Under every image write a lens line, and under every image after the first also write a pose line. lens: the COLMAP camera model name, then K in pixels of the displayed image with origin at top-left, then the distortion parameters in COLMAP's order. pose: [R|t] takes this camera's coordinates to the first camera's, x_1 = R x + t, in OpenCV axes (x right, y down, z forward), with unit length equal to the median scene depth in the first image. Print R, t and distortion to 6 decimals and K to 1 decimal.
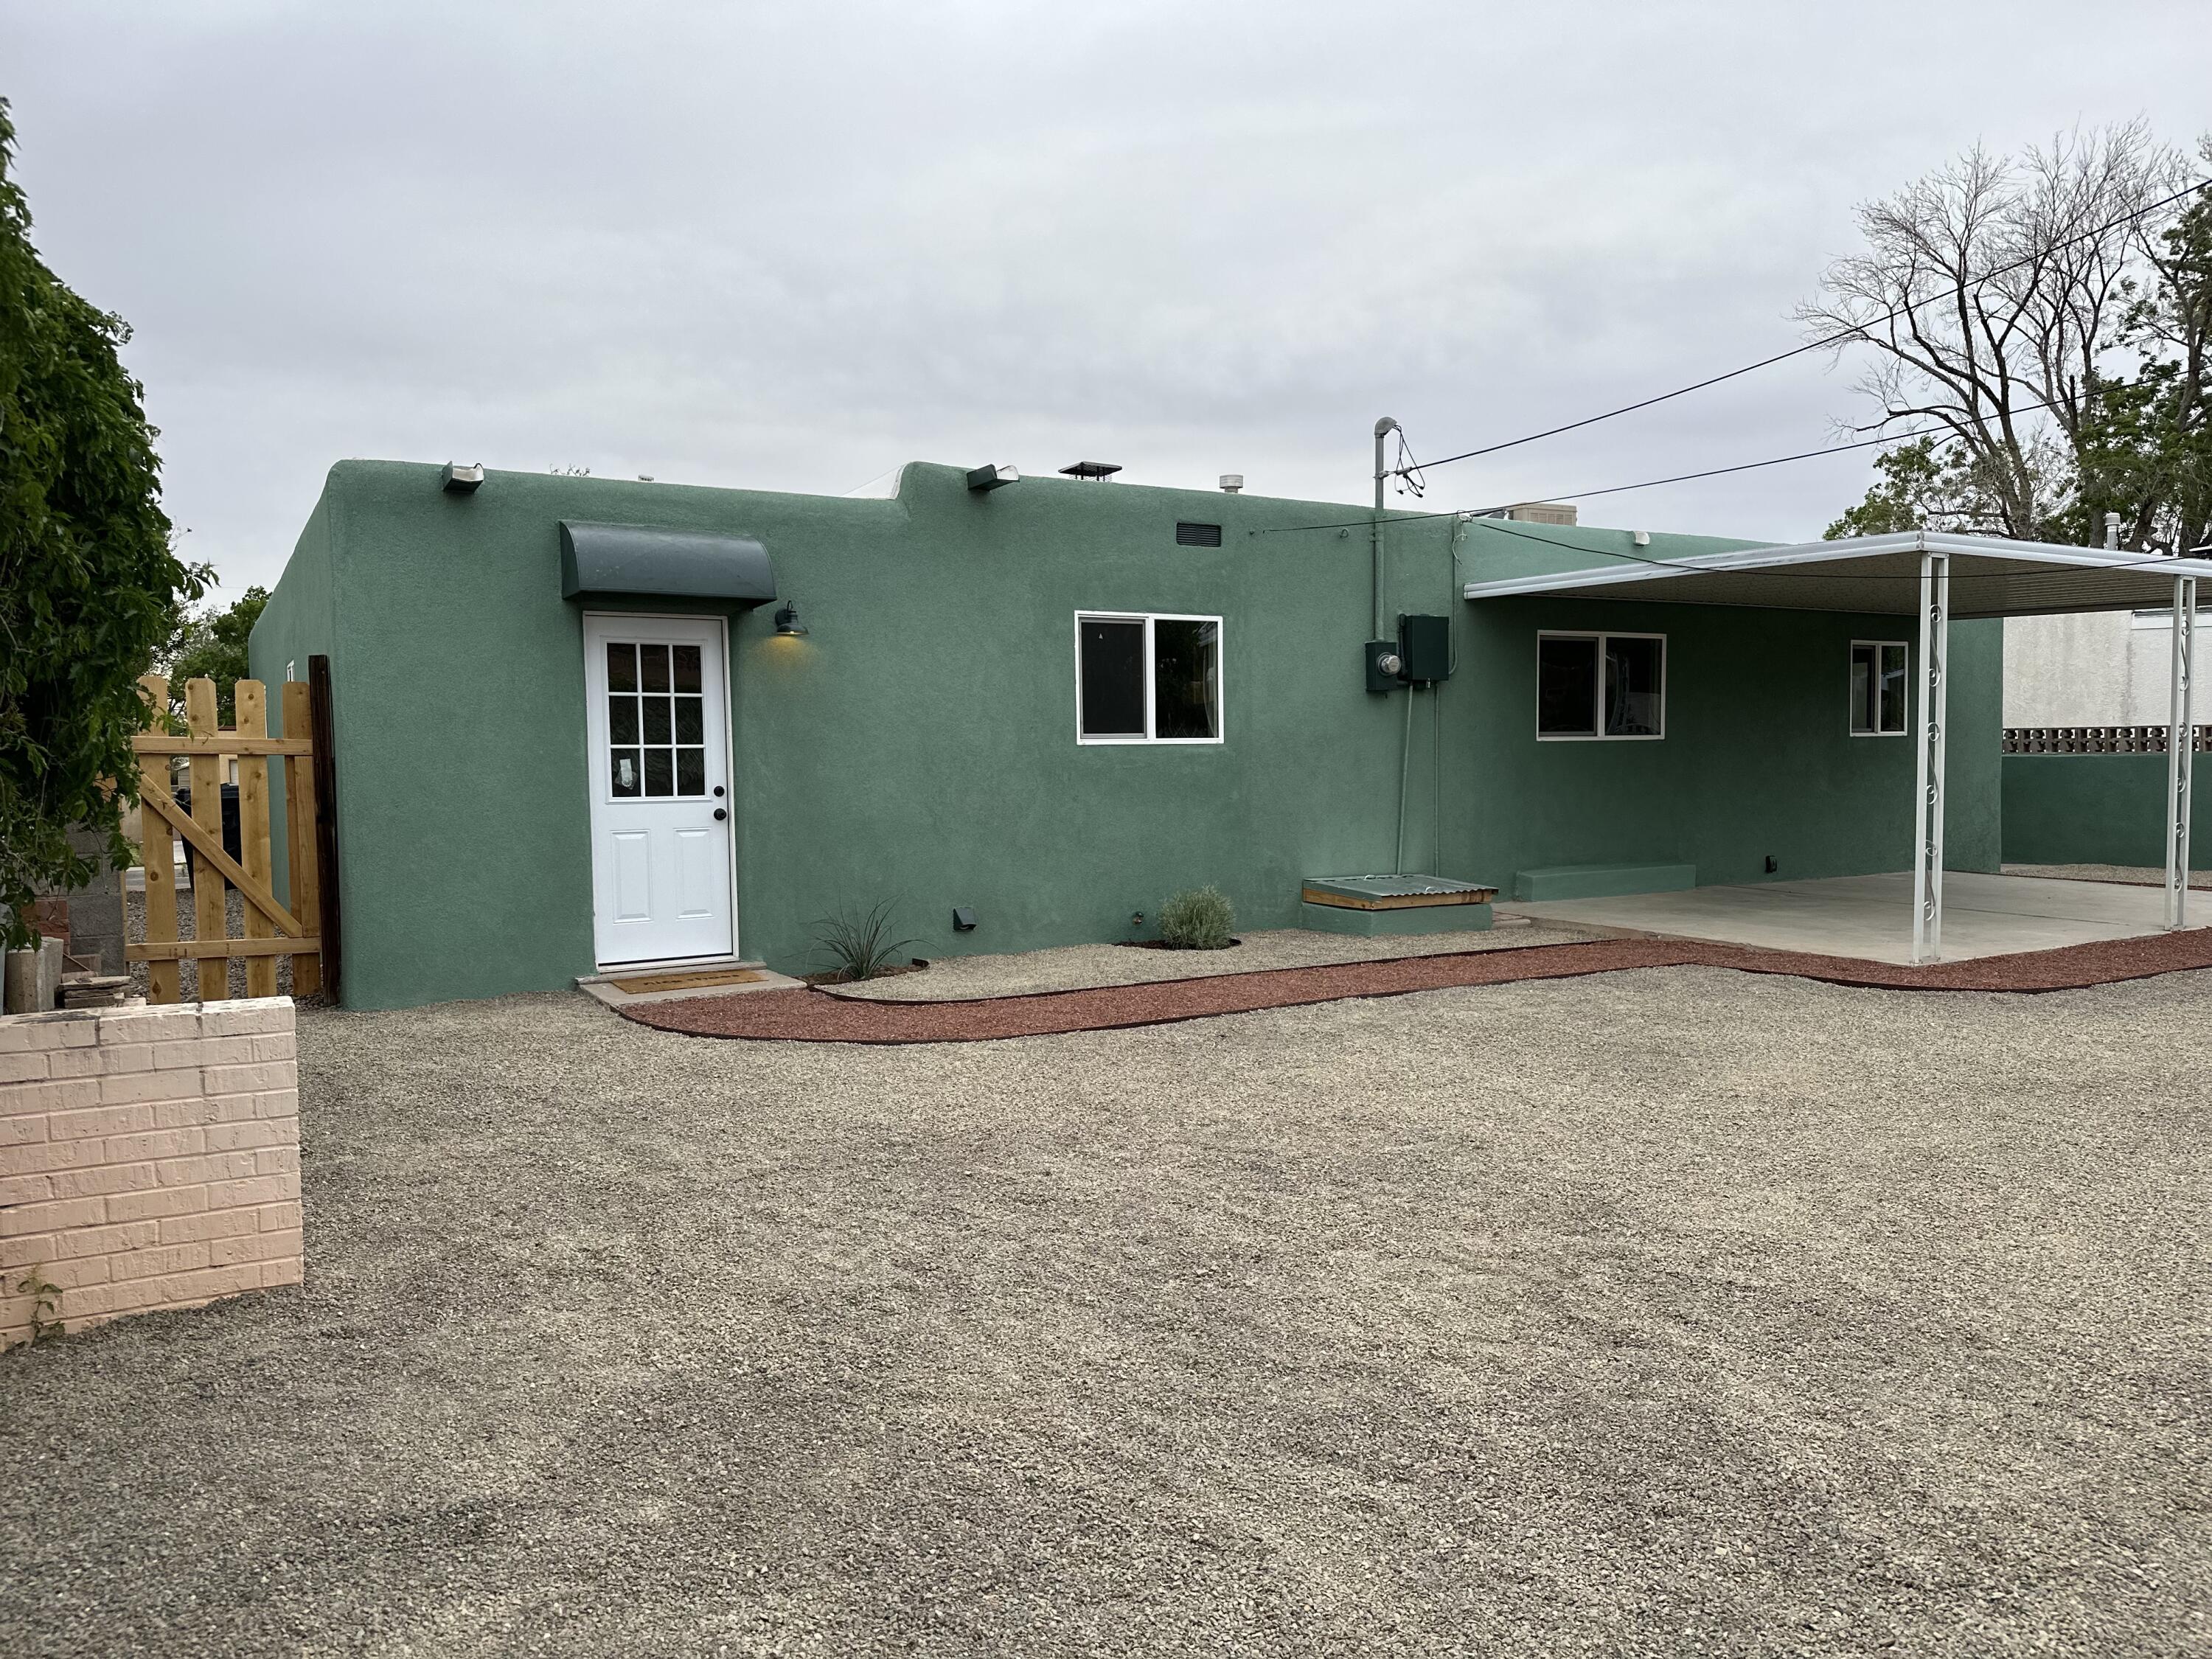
lens RADIAL K [[1534.1, 0, 1118.6], [0, 1534.1, 843.0], [0, 0, 1]] dist [0.082274, -0.103673]
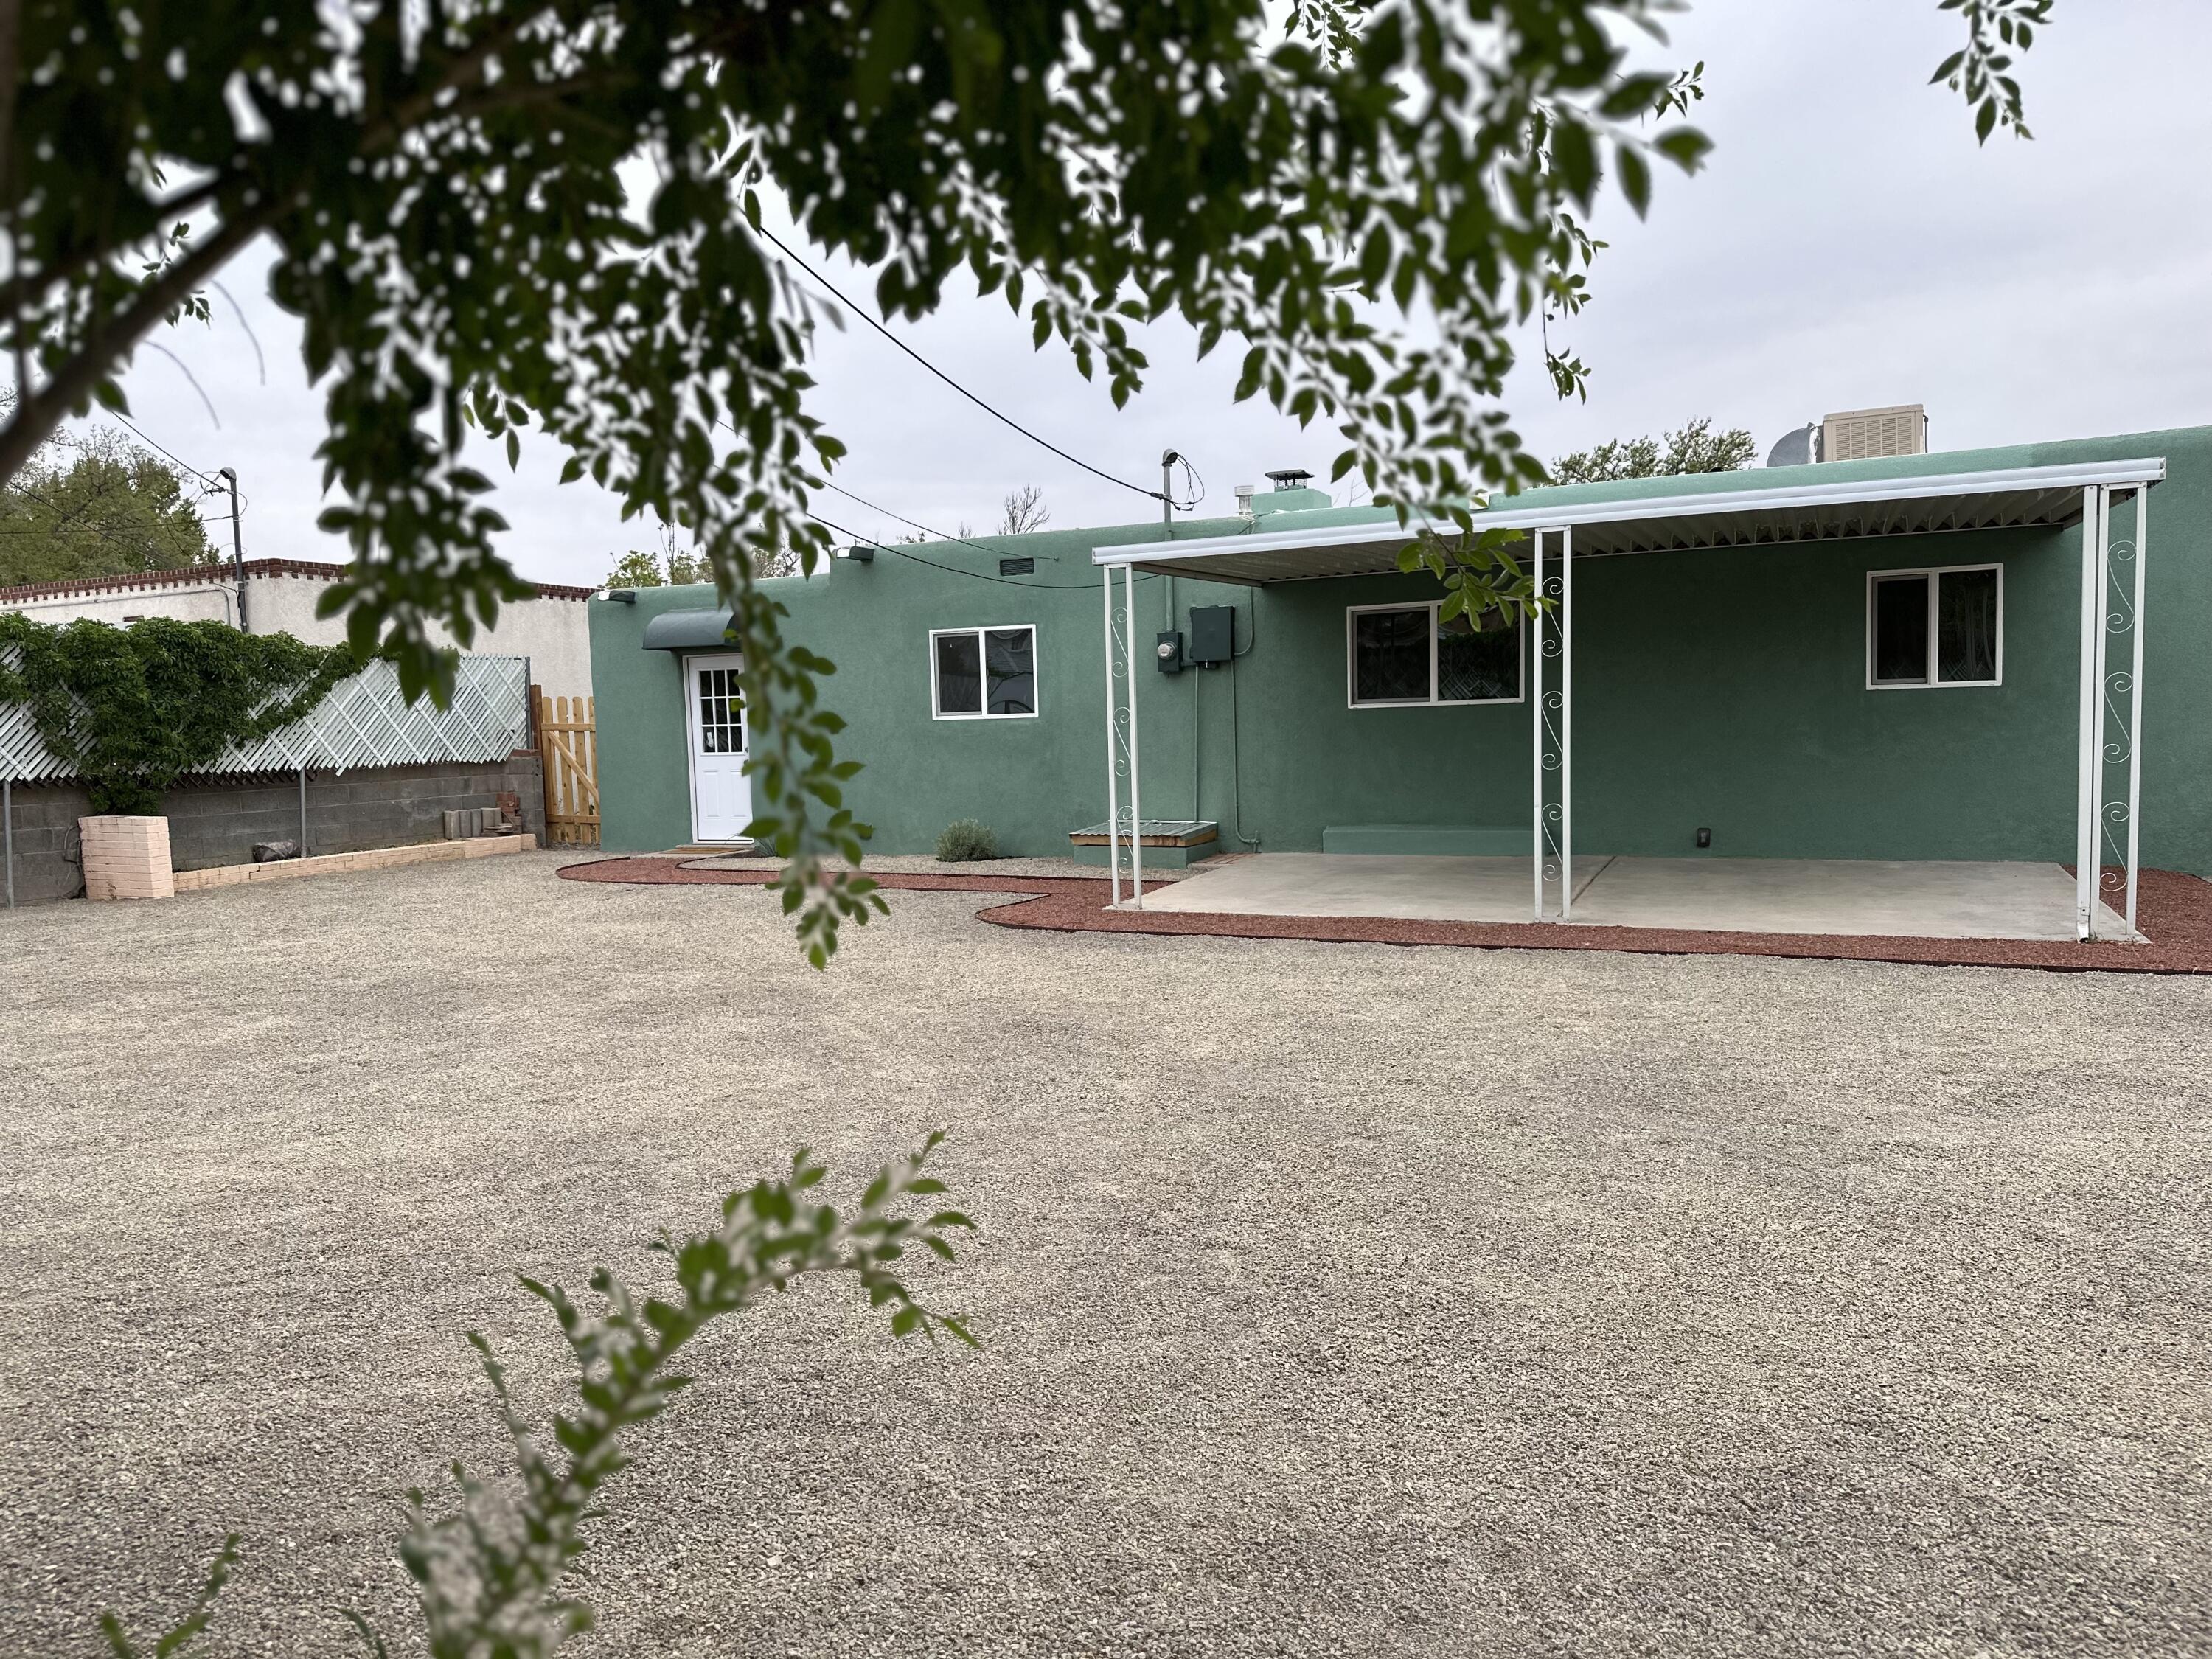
lens RADIAL K [[1534.1, 0, 1083.2], [0, 1534.1, 836.0], [0, 0, 1]] dist [0.082274, -0.103673]
pose [[0.563808, 0.059717, -0.823744, 1.199363], [-0.024138, 0.998148, 0.055839, -0.035705], [0.825553, -0.011599, 0.564205, 0.255125]]
